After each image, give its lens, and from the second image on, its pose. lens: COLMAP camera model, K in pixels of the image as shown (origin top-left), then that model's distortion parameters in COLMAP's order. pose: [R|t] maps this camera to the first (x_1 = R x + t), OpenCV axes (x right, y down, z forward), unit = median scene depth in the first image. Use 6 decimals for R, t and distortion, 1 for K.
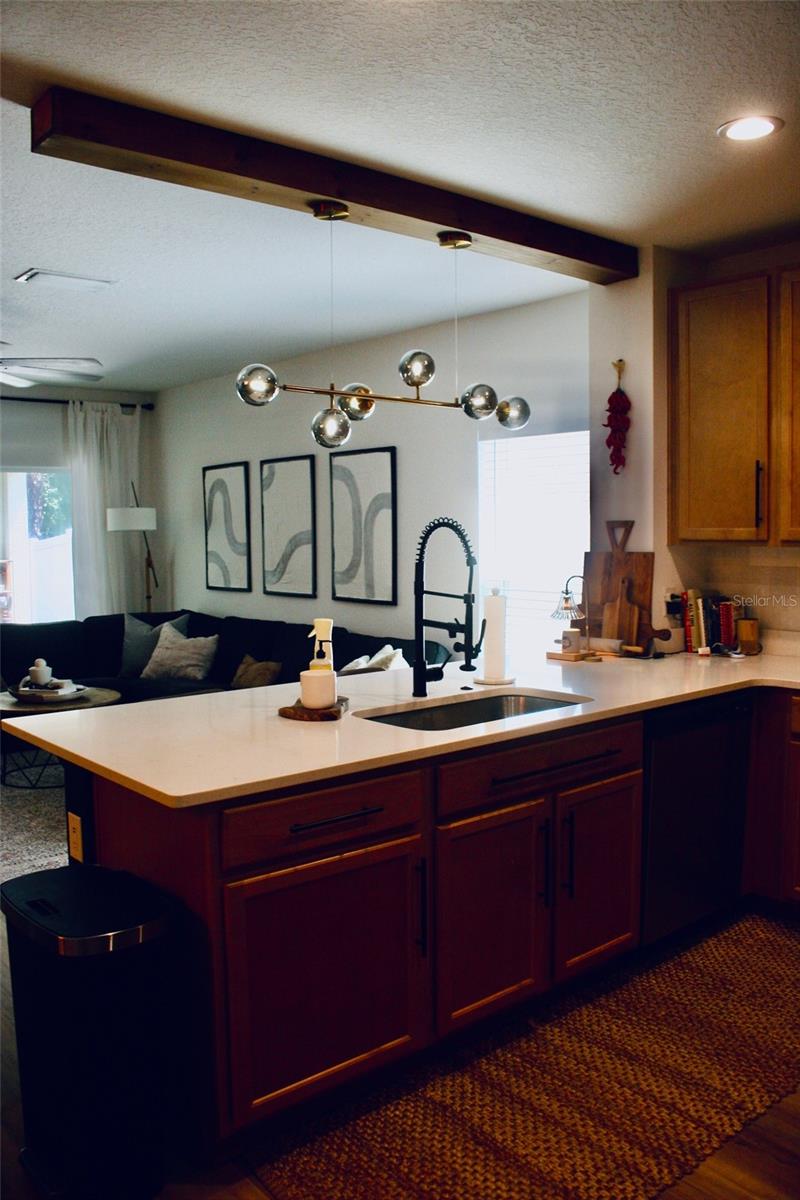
lens RADIAL K [[987.8, 0, 406.3], [0, 987.8, 600.3], [0, 0, 1]] dist [-0.155350, 0.130627]
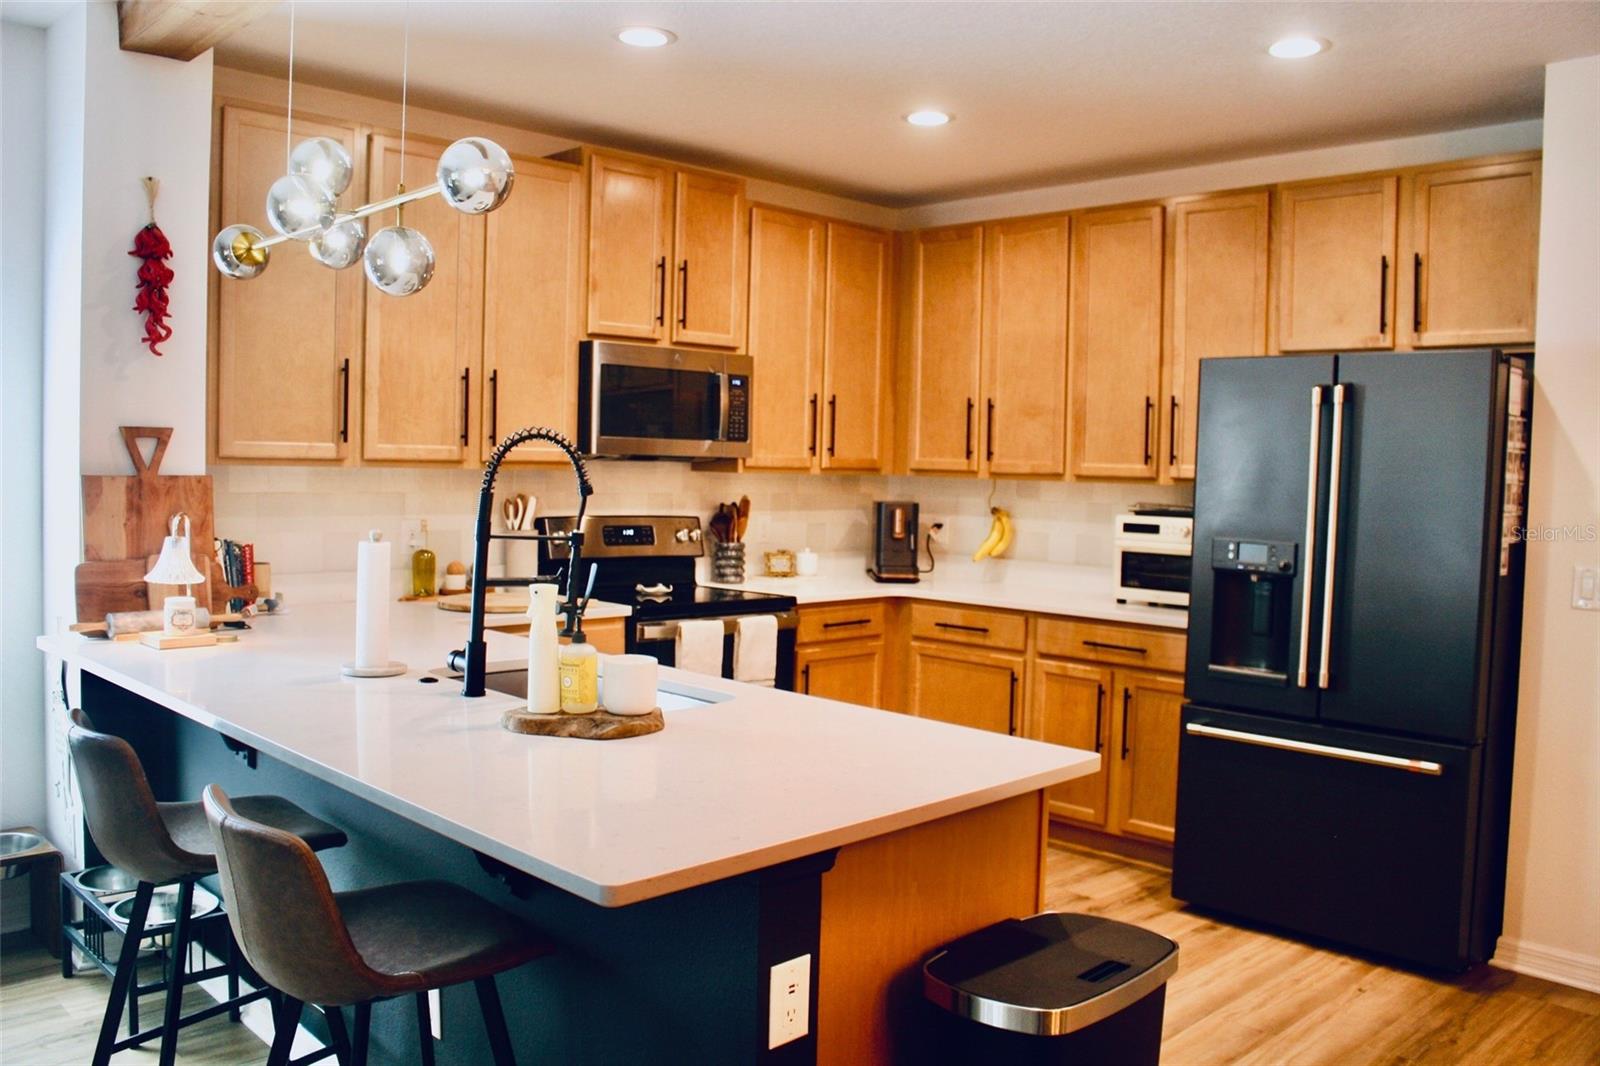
lens RADIAL K [[1317.1, 0, 800.0], [0, 1317.1, 533.0], [0, 0, 1]] dist [-0.155350, 0.130627]
pose [[-0.075125, -0.047261, 0.996054, -0.441062], [0.048460, 0.997523, 0.050985, -0.022579], [-0.995996, 0.052099, -0.072648, 0.428687]]
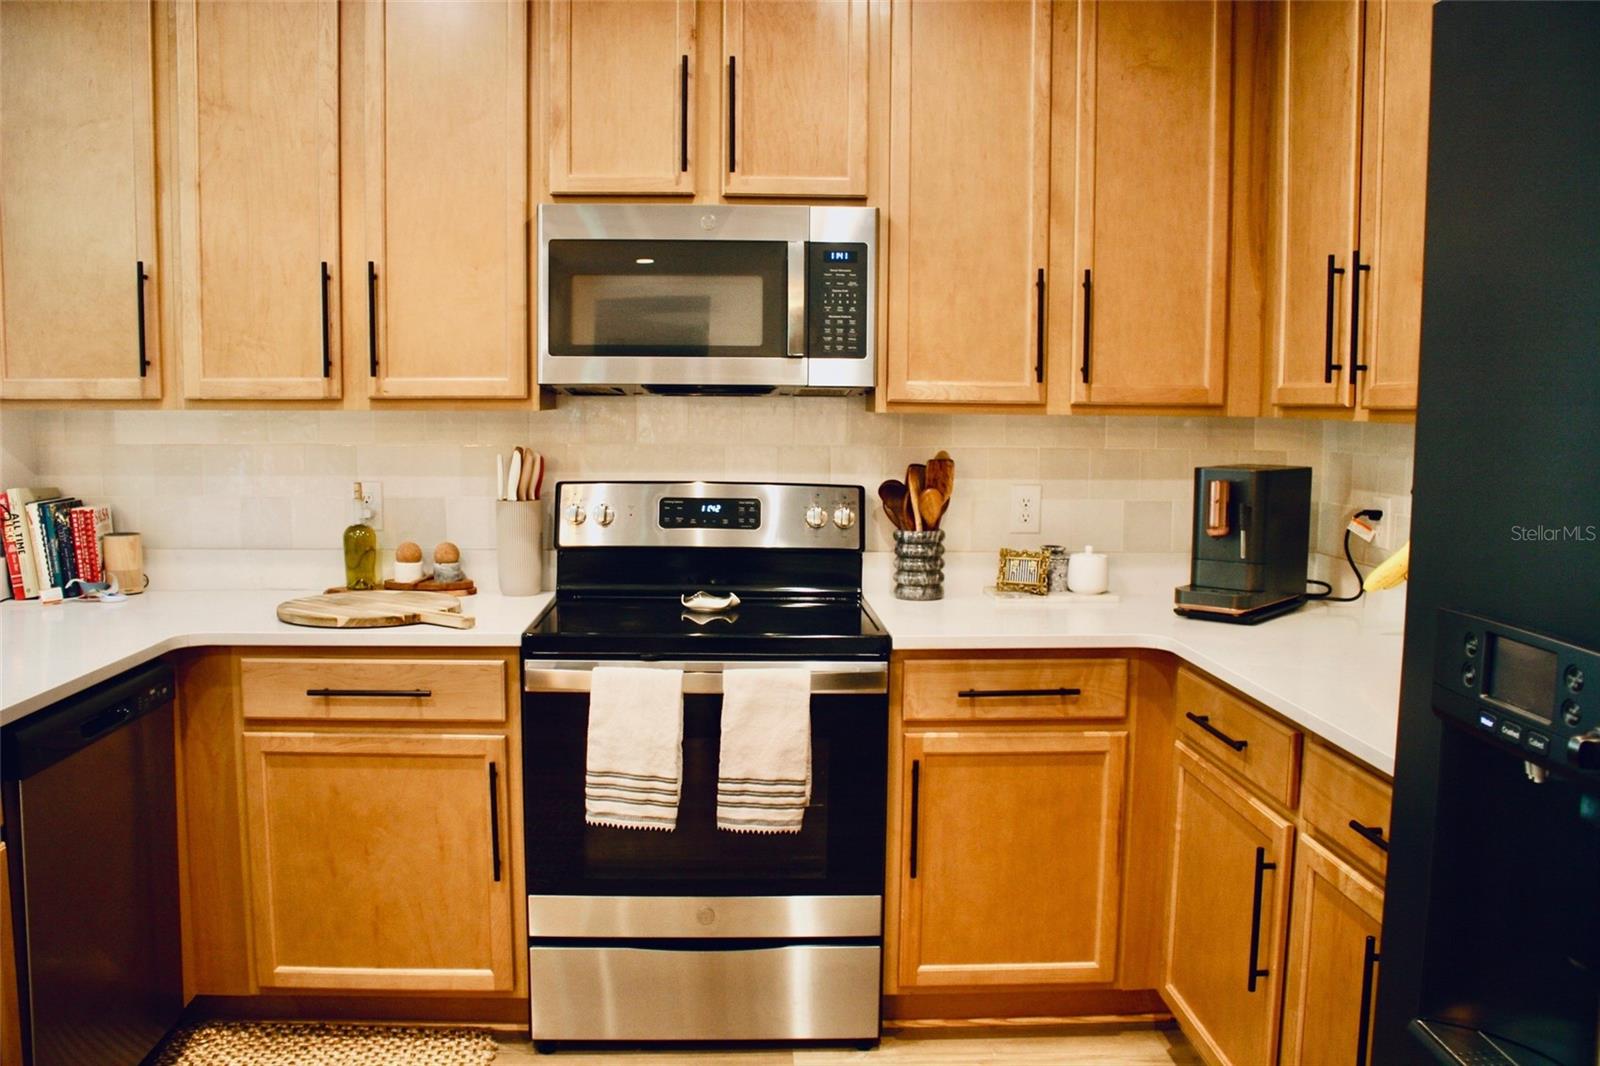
lens RADIAL K [[1317.1, 0, 800.0], [0, 1317.1, 533.0], [0, 0, 1]] dist [-0.155350, 0.130627]
pose [[0.603726, -0.066392, 0.794423, -0.009638], [0.044459, 0.997779, 0.049600, -0.000921], [-0.795951, 0.005375, 0.605337, 0.132452]]
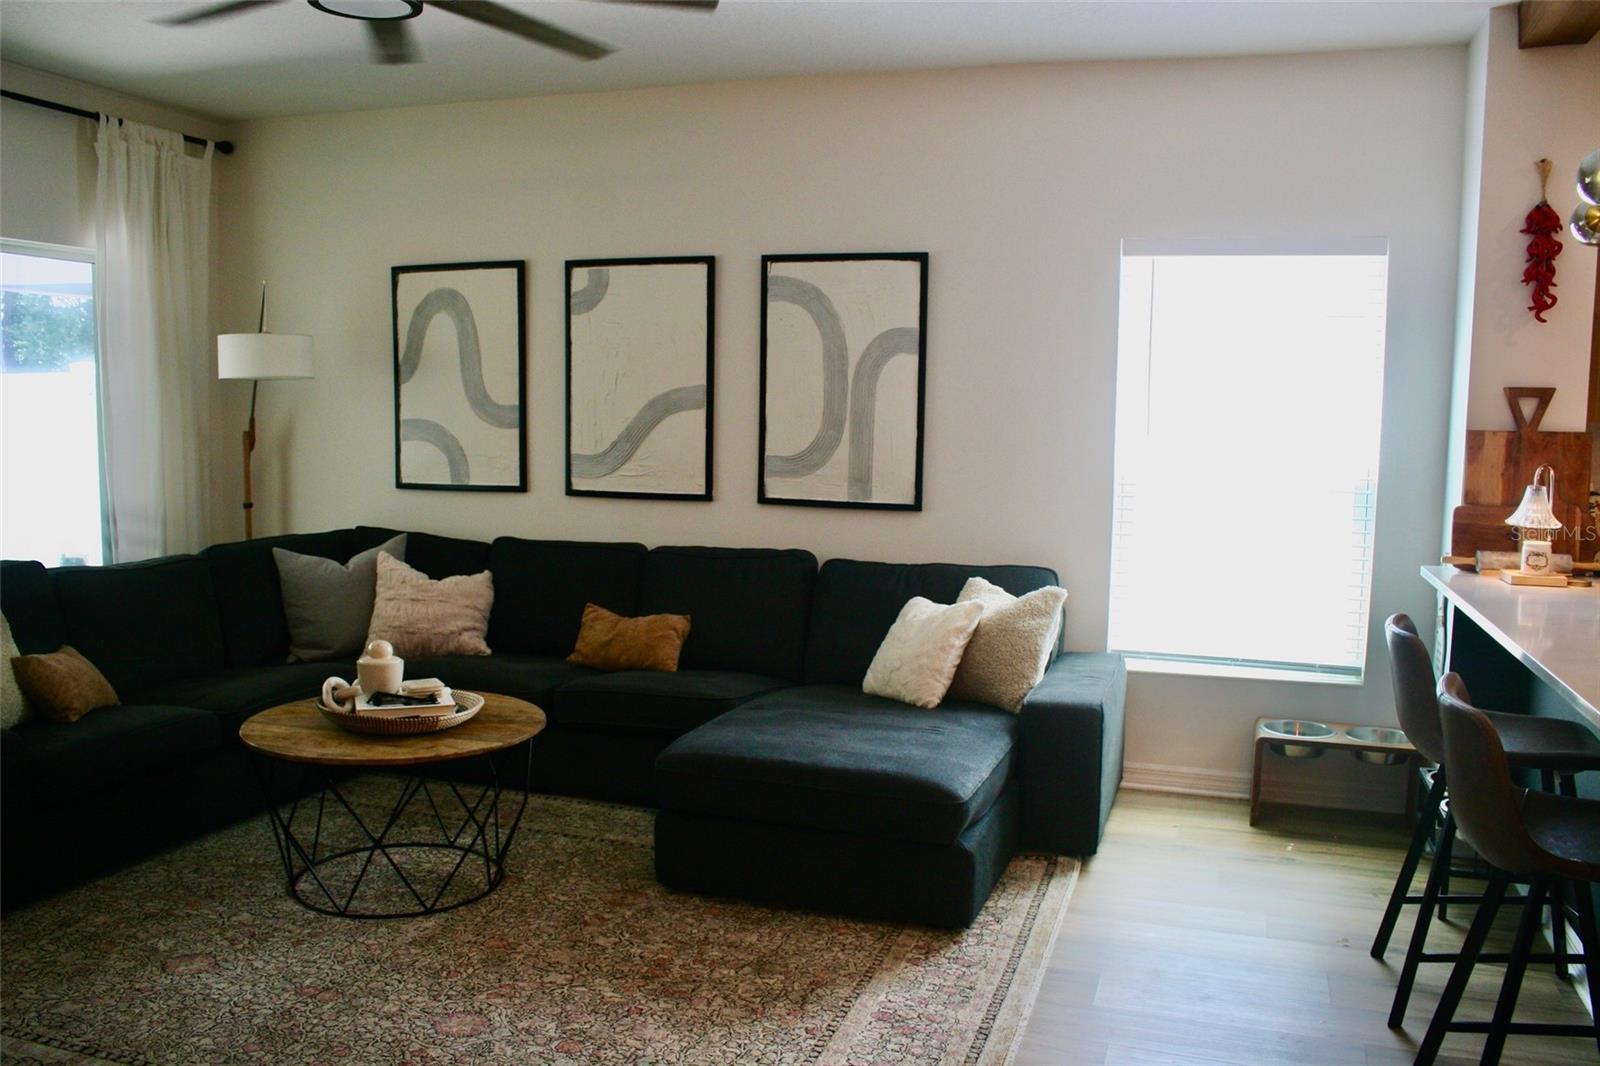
lens RADIAL K [[1317.1, 0, 800.0], [0, 1317.1, 533.0], [0, 0, 1]] dist [-0.155350, 0.130627]
pose [[0.857709, -0.029483, 0.513290, -0.483456], [0.014665, 0.999351, 0.032898, -0.008999], [-0.513927, -0.020690, 0.857584, 0.322664]]
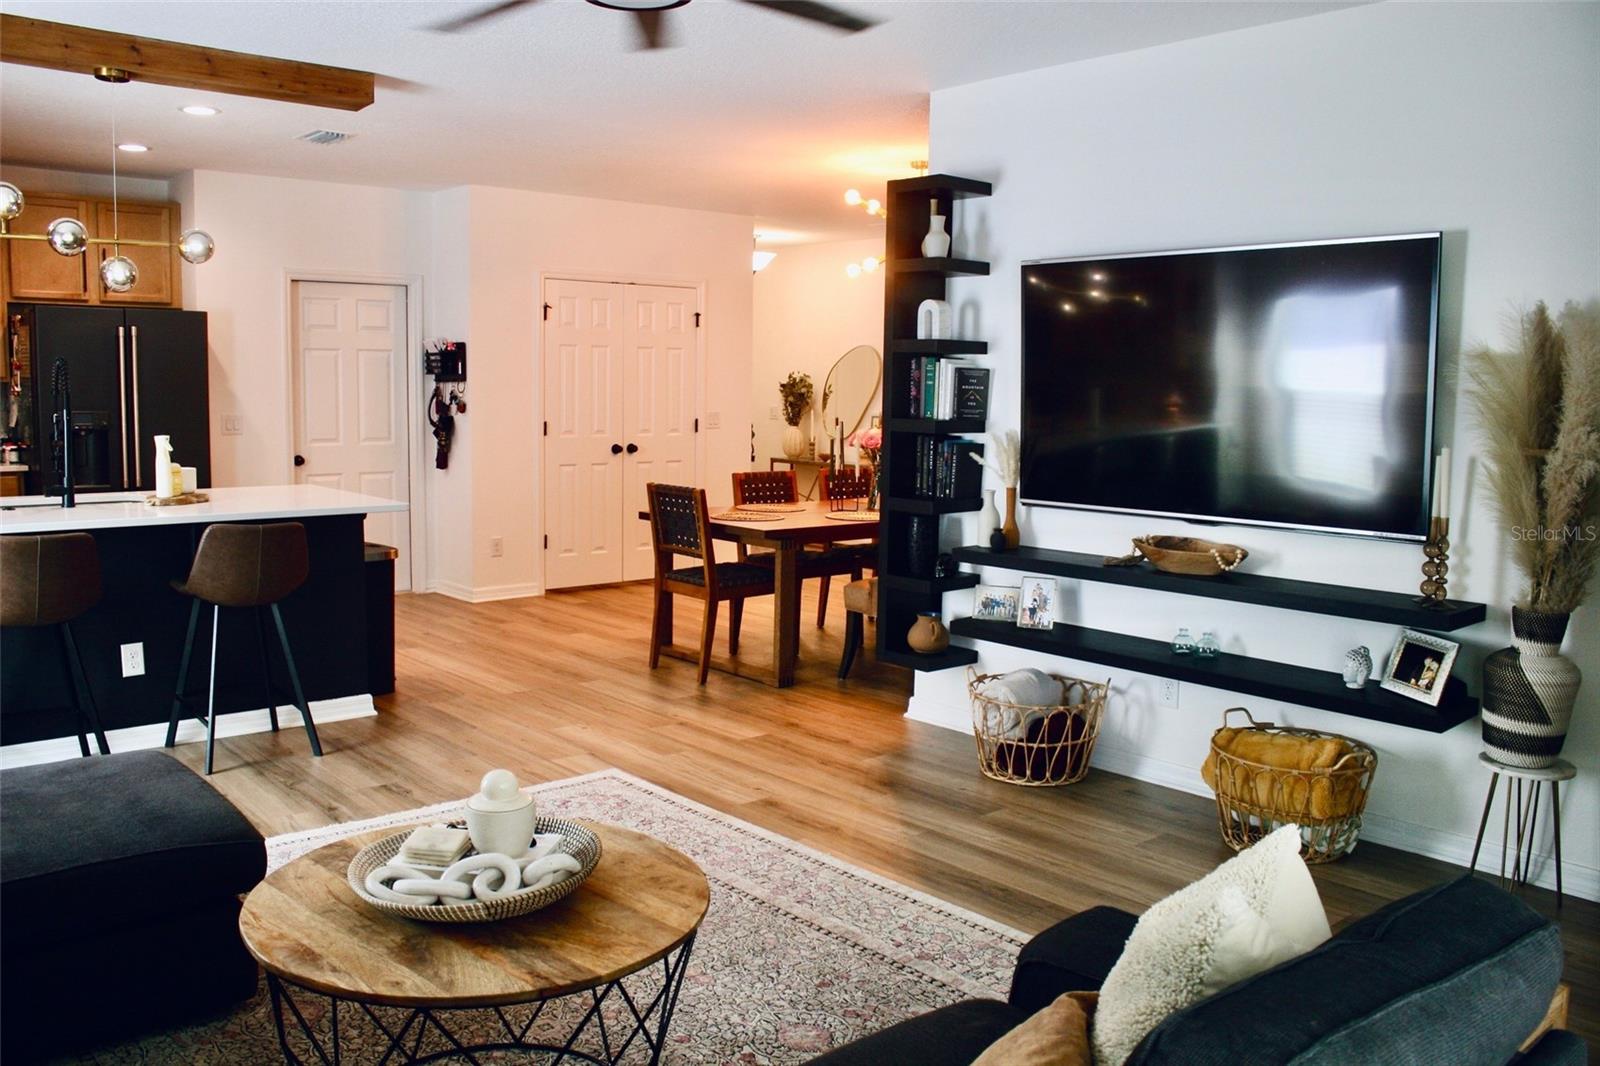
lens RADIAL K [[1317.1, 0, 800.0], [0, 1317.1, 533.0], [0, 0, 1]] dist [-0.155350, 0.130627]
pose [[-0.999863, -0.007139, -0.014911, -0.429390], [-0.009724, 0.983395, 0.181215, -0.081129], [0.013370, 0.181336, -0.983330, 1.276326]]
